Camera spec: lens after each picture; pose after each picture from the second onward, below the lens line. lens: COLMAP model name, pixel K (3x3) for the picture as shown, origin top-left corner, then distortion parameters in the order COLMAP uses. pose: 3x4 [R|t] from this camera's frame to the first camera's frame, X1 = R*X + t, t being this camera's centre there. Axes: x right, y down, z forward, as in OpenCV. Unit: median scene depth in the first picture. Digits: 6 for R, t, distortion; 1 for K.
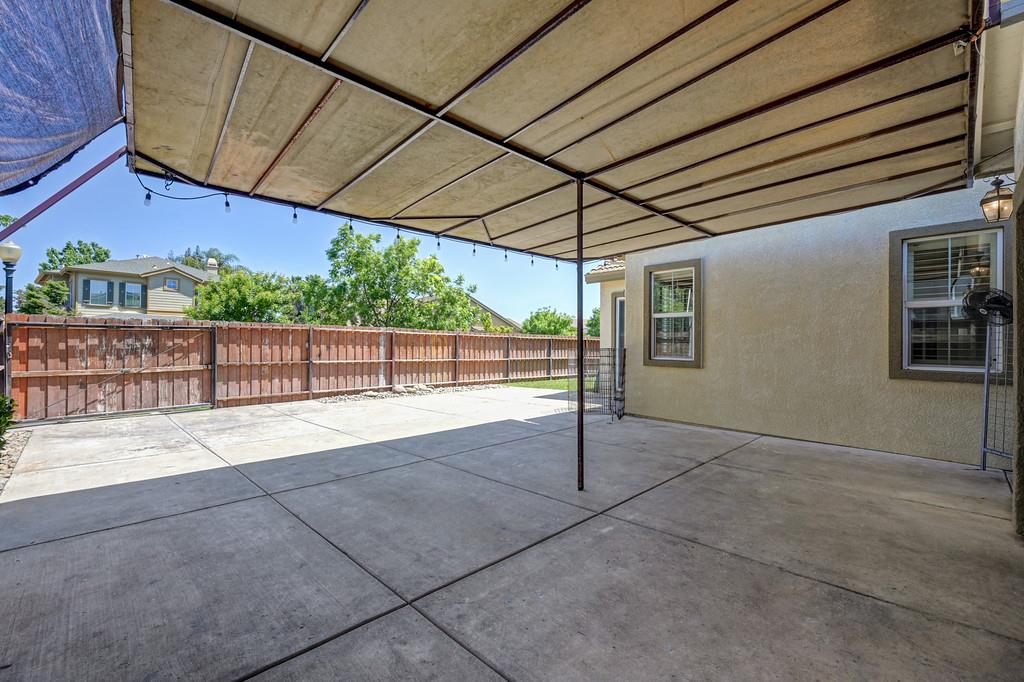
lens RADIAL K [[413.0, 0, 512.0], [0, 413.0, 341.0], [0, 0, 1]] dist [-0.000354, -0.000032]
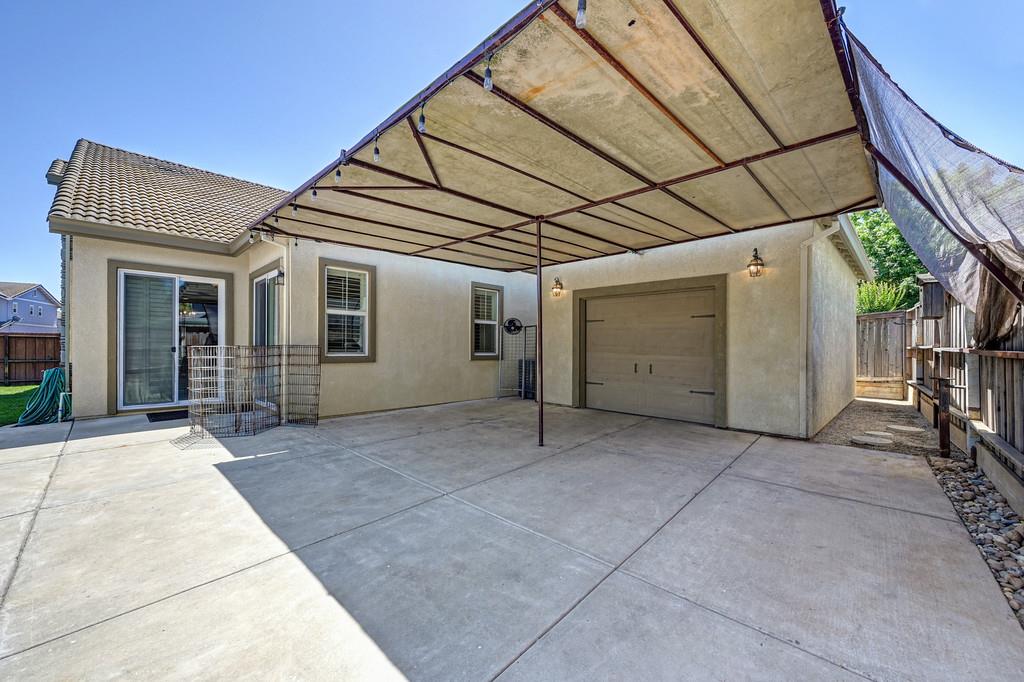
lens RADIAL K [[403.9, 0, 512.9], [0, 403.9, 346.7], [0, 0, 1]] dist [-0.001473, -0.000015]
pose [[-0.046118, -0.006923, 0.998912, -1.084930], [-0.014623, 0.999874, 0.006254, 0.016730], [-0.998829, -0.014319, -0.046213, 1.065729]]
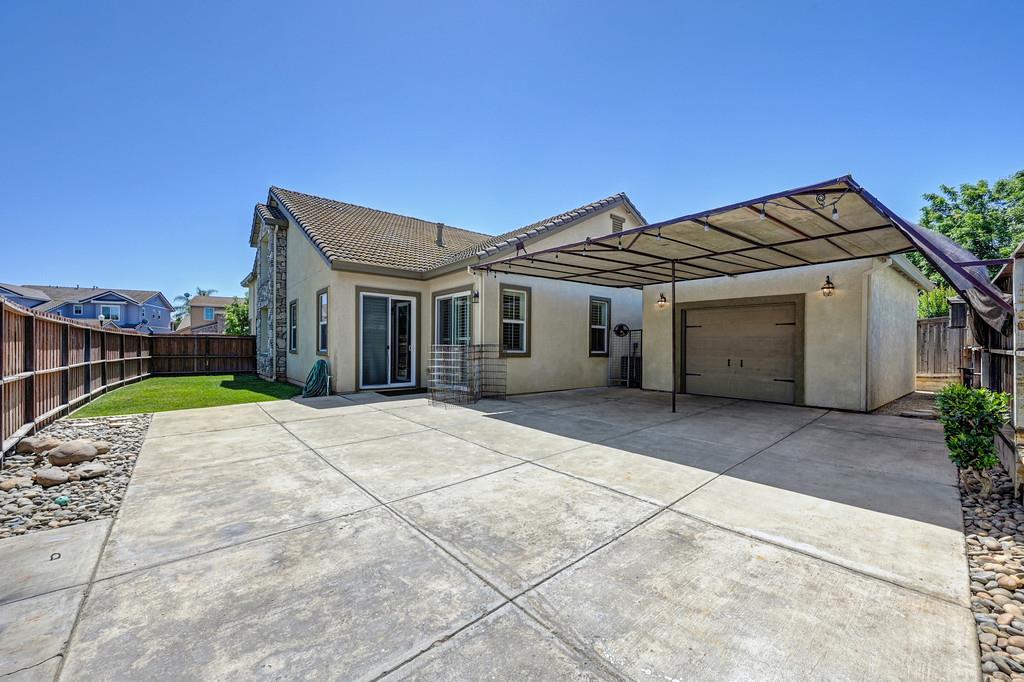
lens RADIAL K [[406.9, 0, 515.7], [0, 406.9, 349.3], [0, 0, 1]] dist [0.002022, 0.000163]
pose [[0.051550, -0.012751, 0.998589, -1.756836], [-0.016950, 0.999763, 0.013641, 0.025361], [-0.998527, -0.017629, 0.051322, 1.553821]]
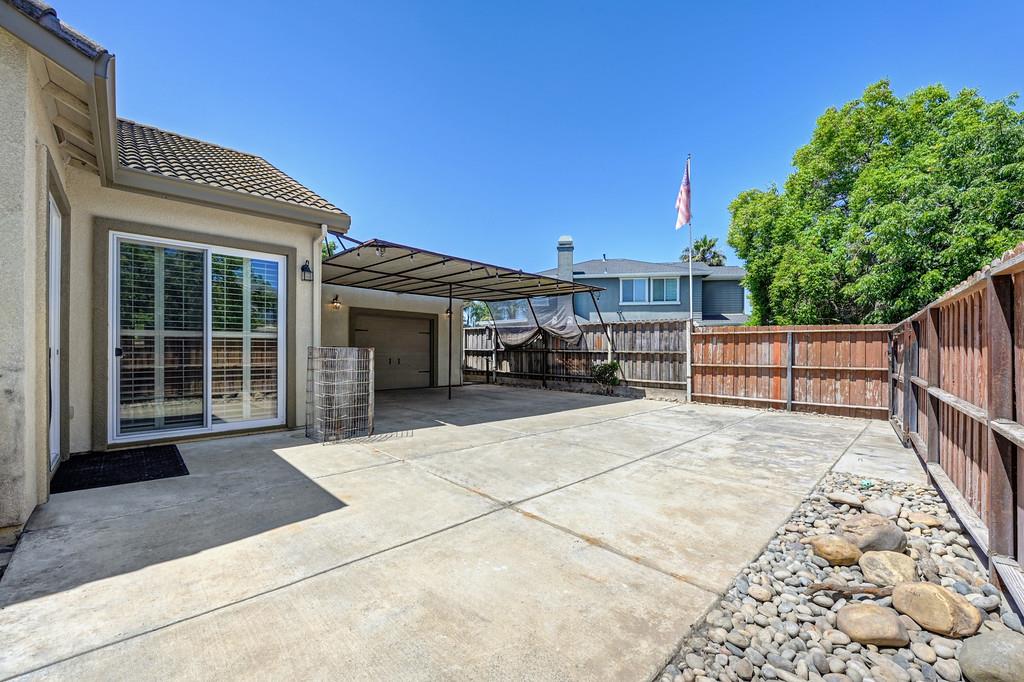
lens RADIAL K [[403.9, 0, 512.9], [0, 403.9, 346.7], [0, 0, 1]] dist [-0.001473, -0.000015]
pose [[-0.999598, -0.008592, -0.027011, -0.159819], [-0.008162, 0.999839, -0.015991, 0.049866], [0.027144, -0.015764, -0.999507, 3.396224]]
